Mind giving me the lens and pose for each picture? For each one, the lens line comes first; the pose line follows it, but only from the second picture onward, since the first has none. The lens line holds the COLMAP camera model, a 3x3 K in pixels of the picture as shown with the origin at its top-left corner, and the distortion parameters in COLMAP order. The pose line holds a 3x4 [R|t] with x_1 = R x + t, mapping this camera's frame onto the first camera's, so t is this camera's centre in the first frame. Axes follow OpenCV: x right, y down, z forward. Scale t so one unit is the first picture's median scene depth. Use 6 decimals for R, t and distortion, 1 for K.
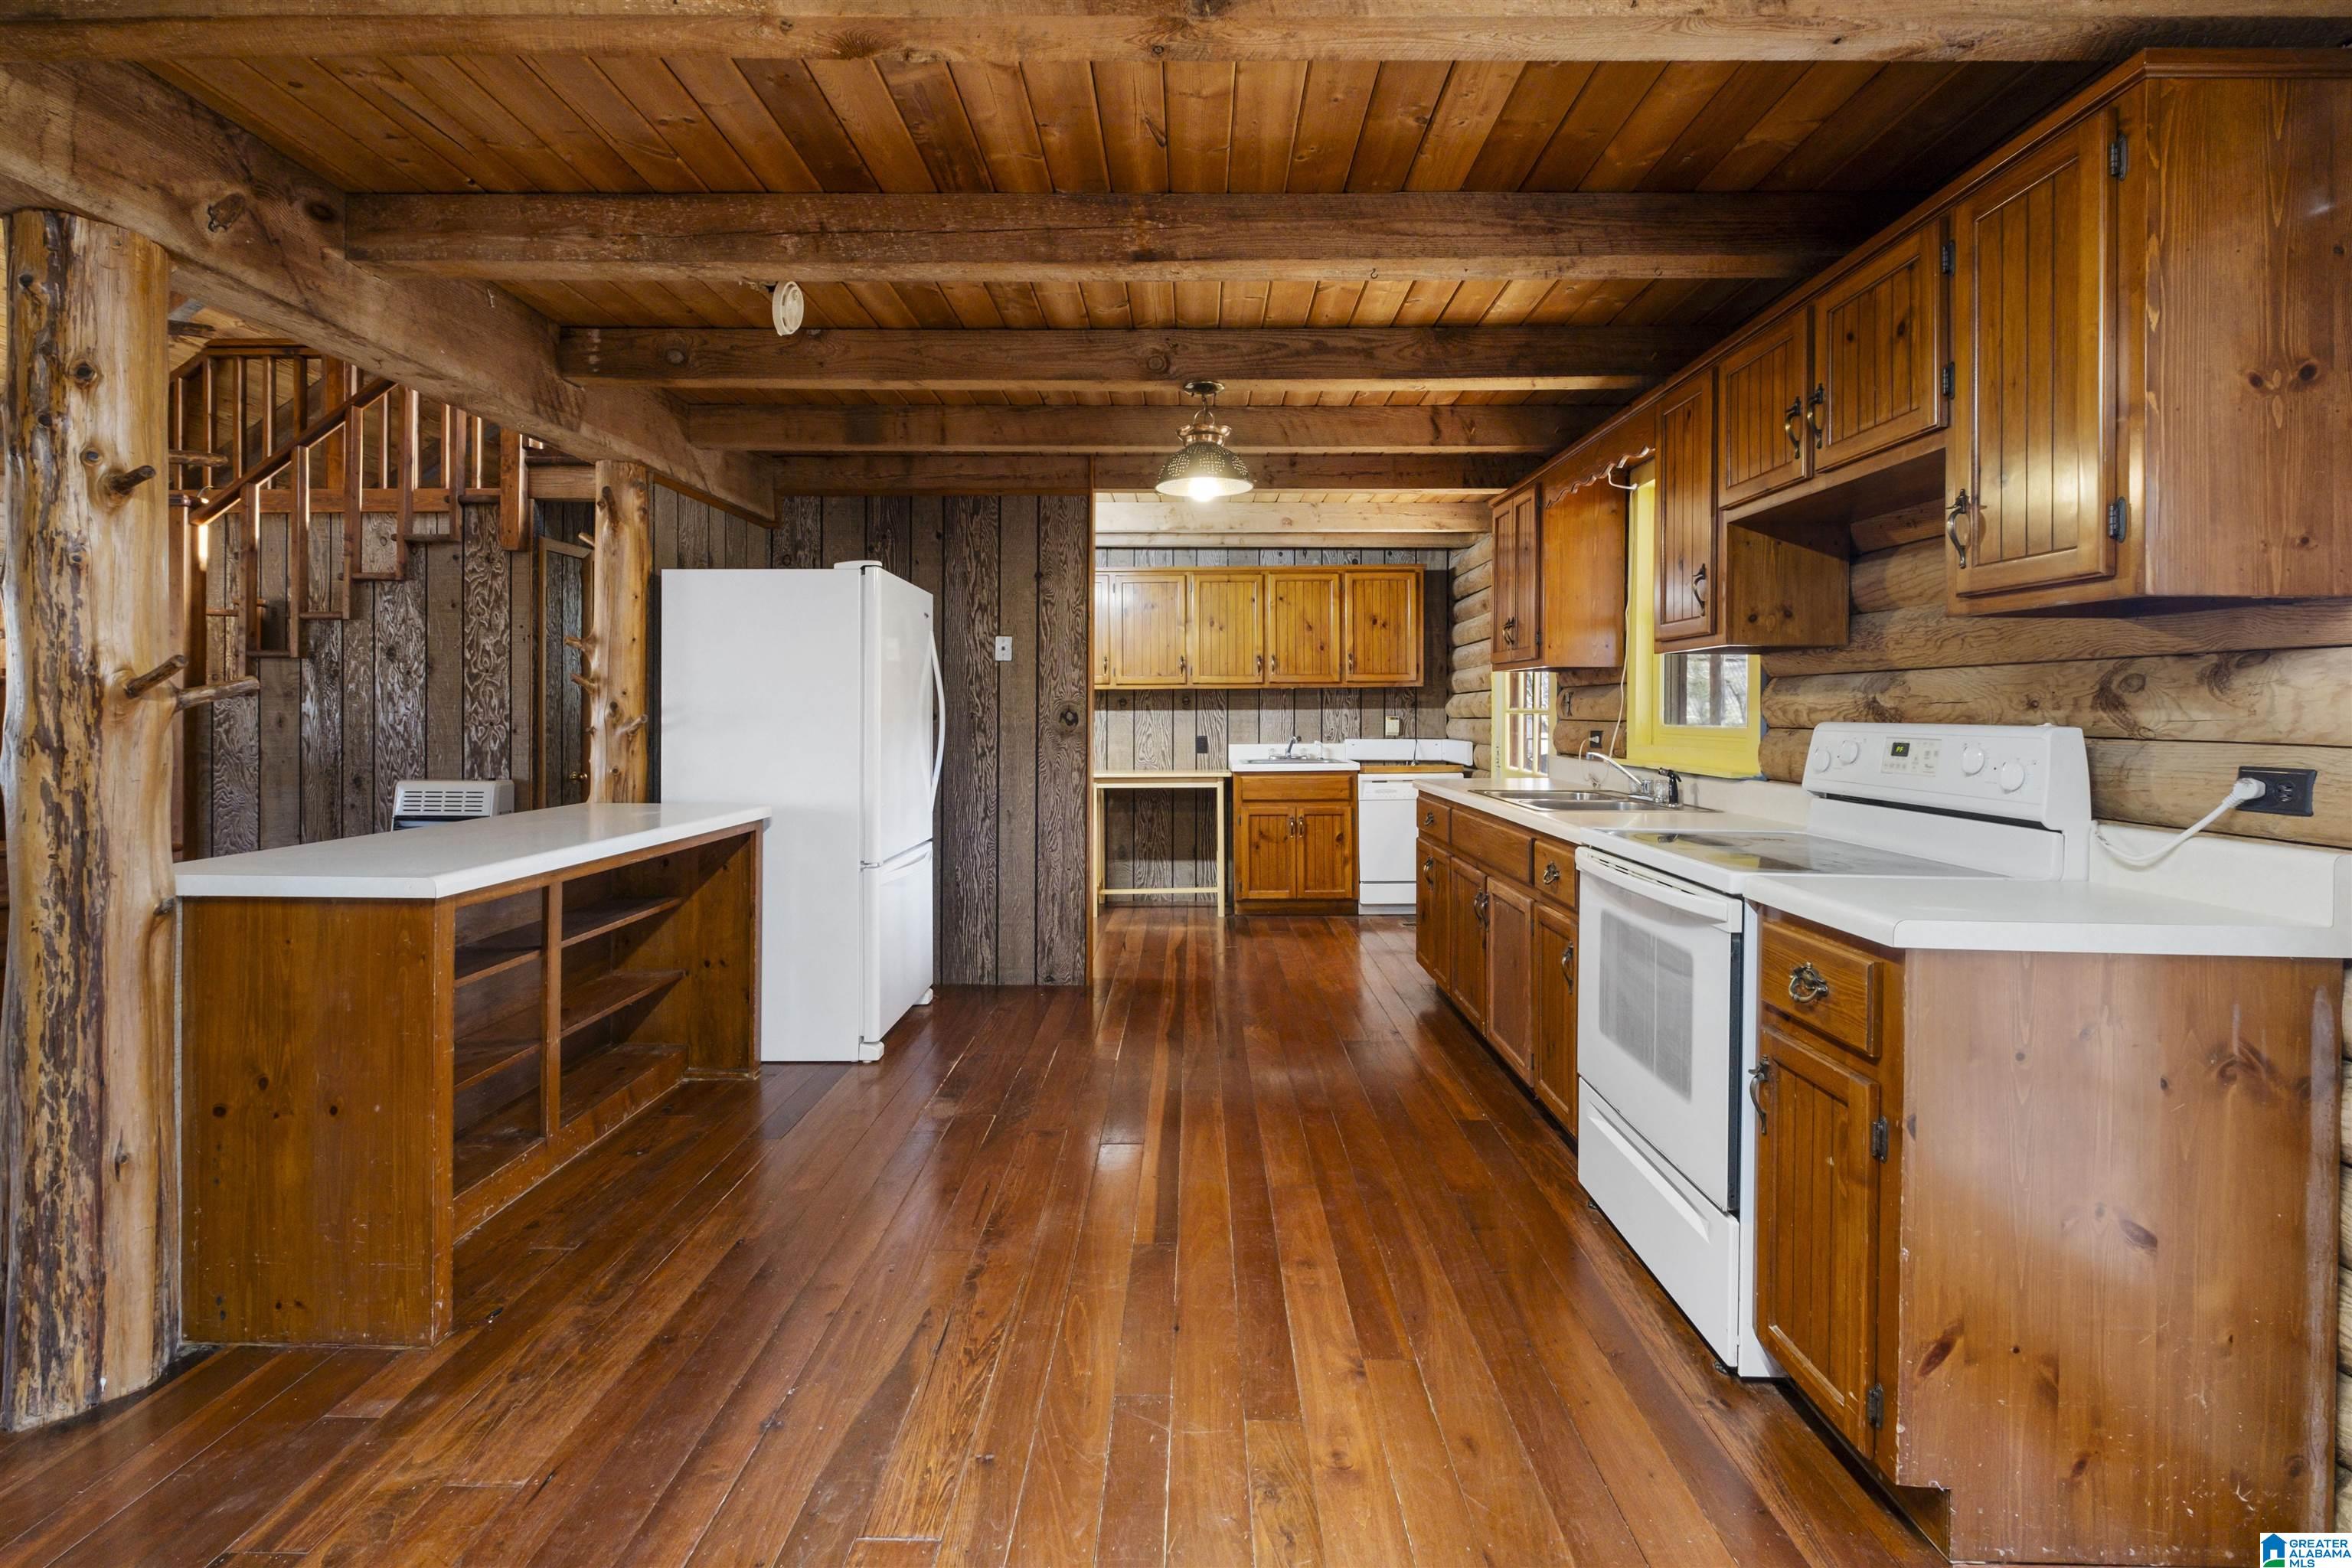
lens RADIAL K [[1049.1, 0, 1163.8], [0, 1049.1, 709.9], [0, 0, 1]] dist [0.017225, -0.009445]
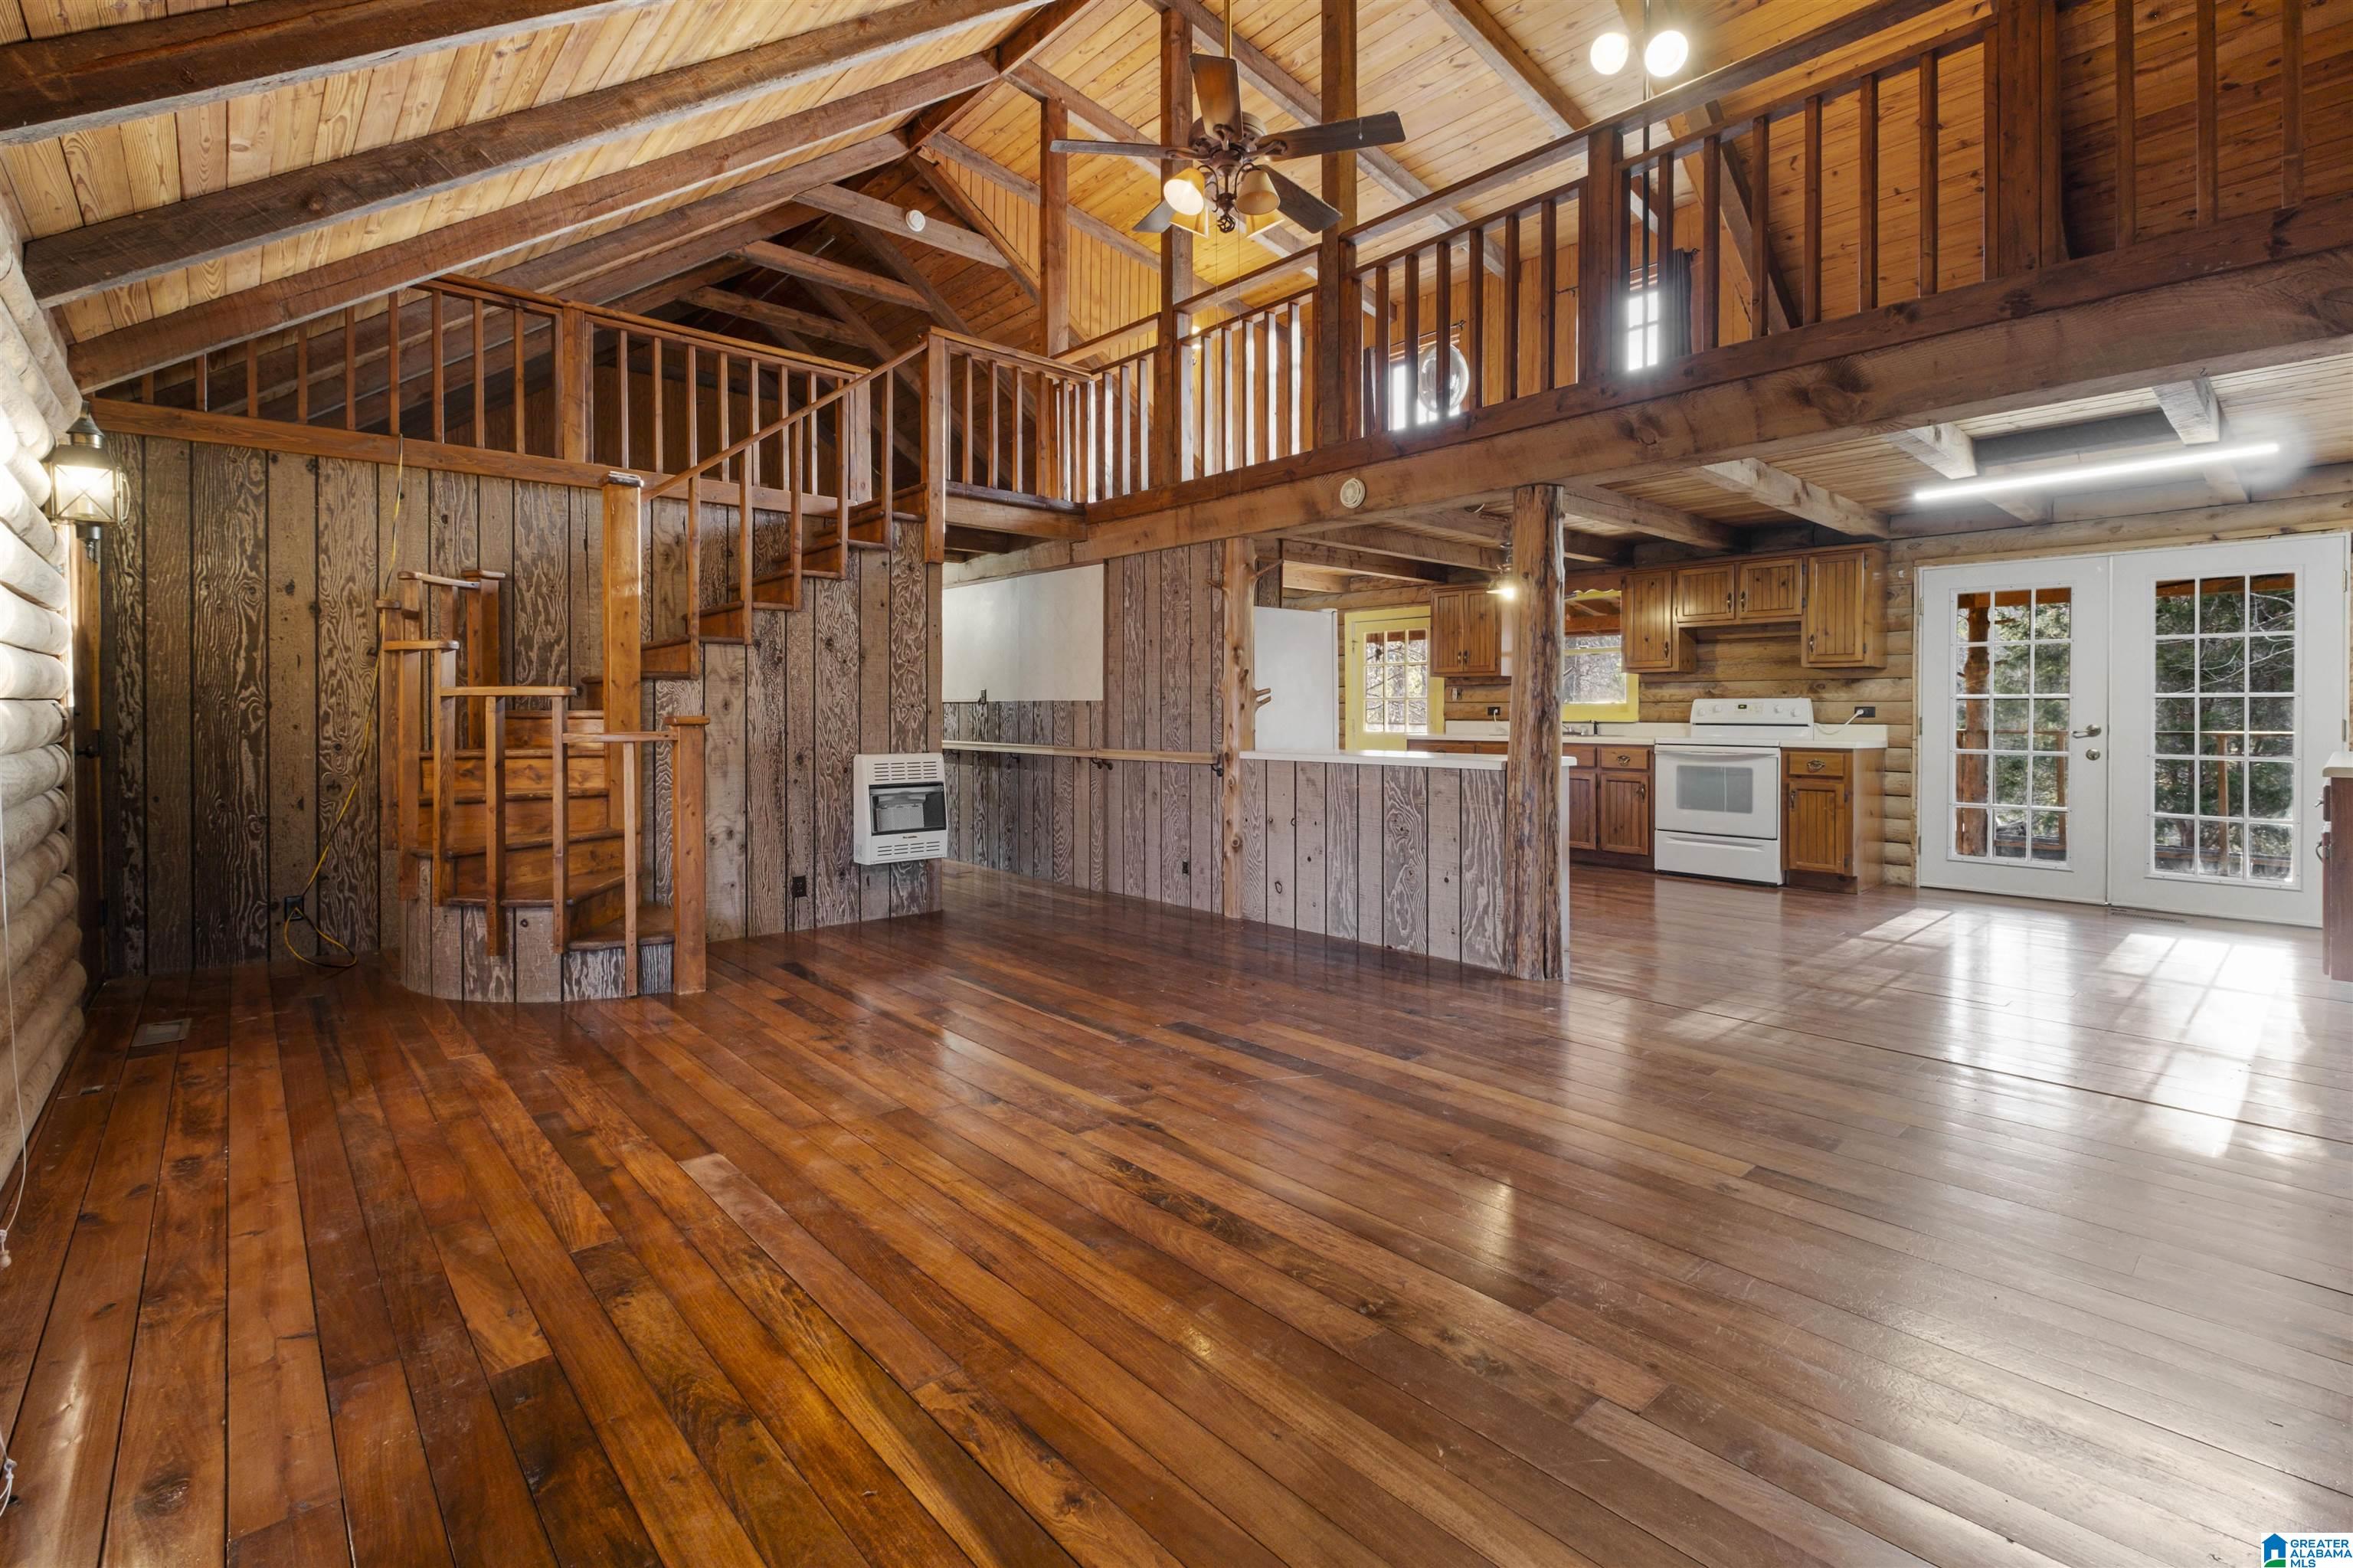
lens RADIAL K [[1049.6, 0, 1161.5], [0, 1049.6, 718.2], [0, 0, 1]] dist [0.017225, -0.009445]
pose [[0.734385, -0.010769, 0.678648, -1.292681], [0.002441, 0.999910, 0.013225, 0.012324], [-0.678729, -0.008056, 0.734345, -0.067580]]
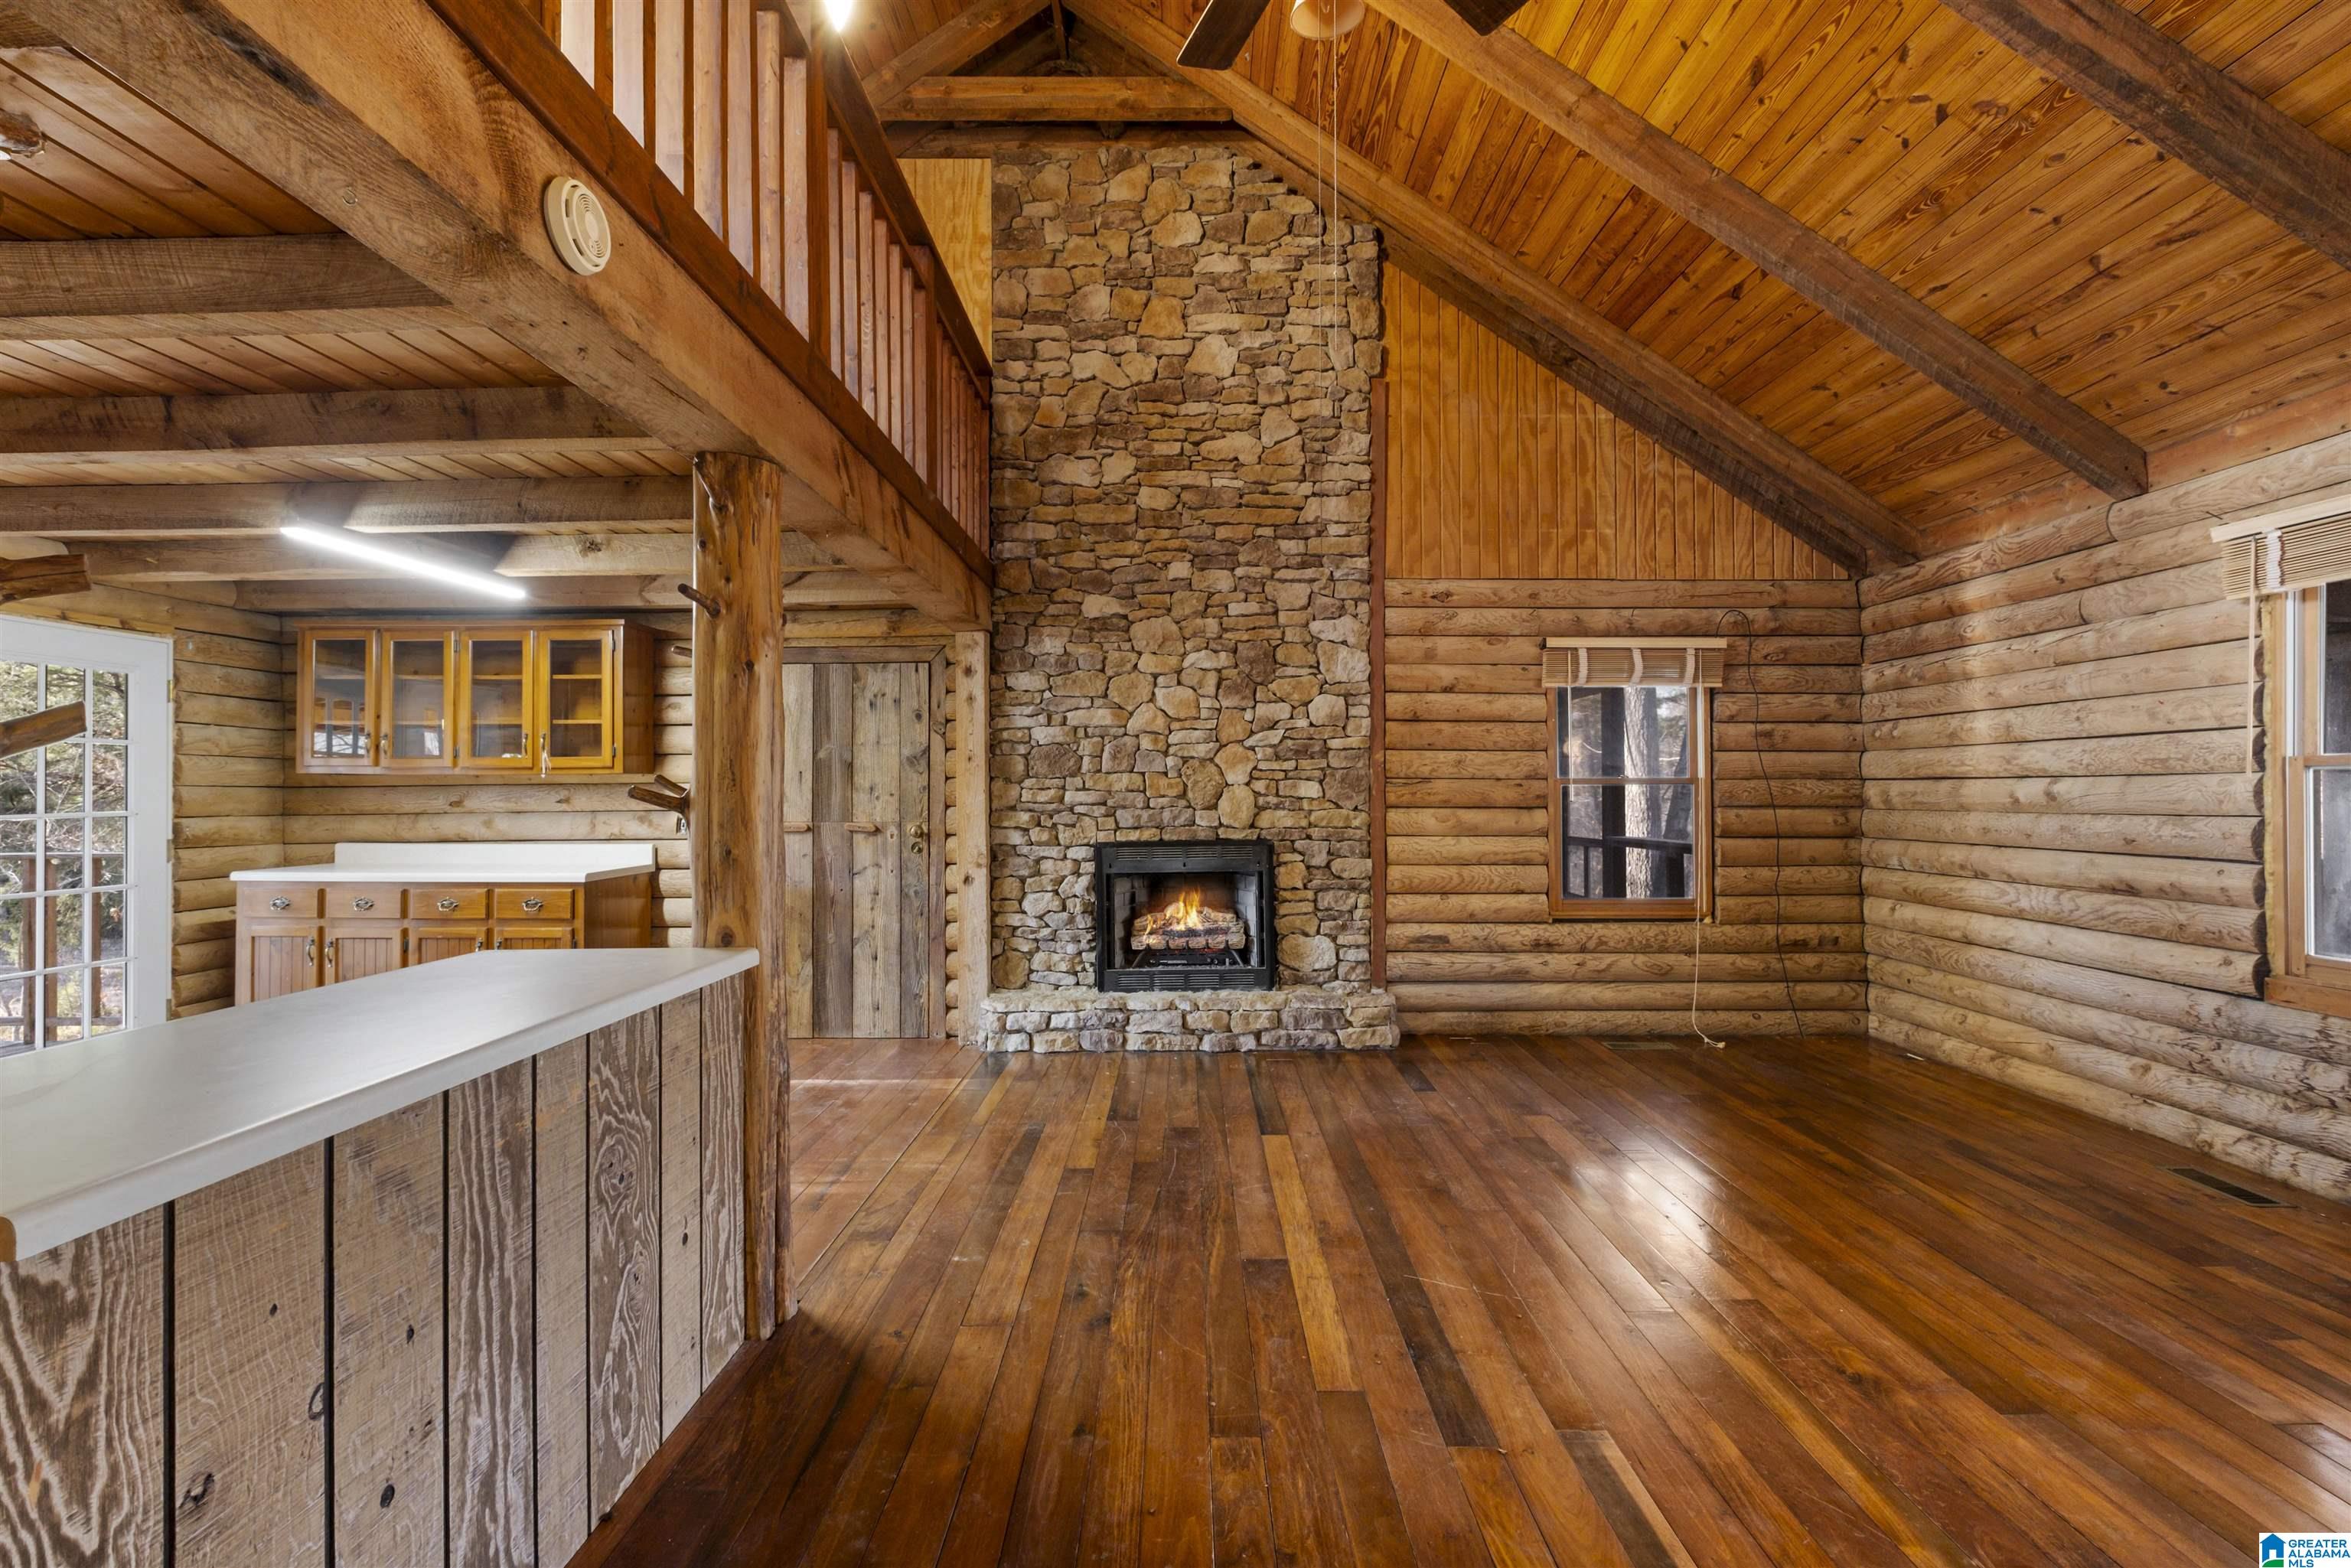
lens RADIAL K [[1048.6, 0, 1186.4], [0, 1048.6, 782.2], [0, 0, 1]] dist [0.017225, -0.009445]
pose [[-0.999788, 0.000255, -0.020613, -0.626162], [0.000656, 0.999811, -0.019454, -0.002159], [0.020604, -0.019463, -0.999598, 0.930836]]
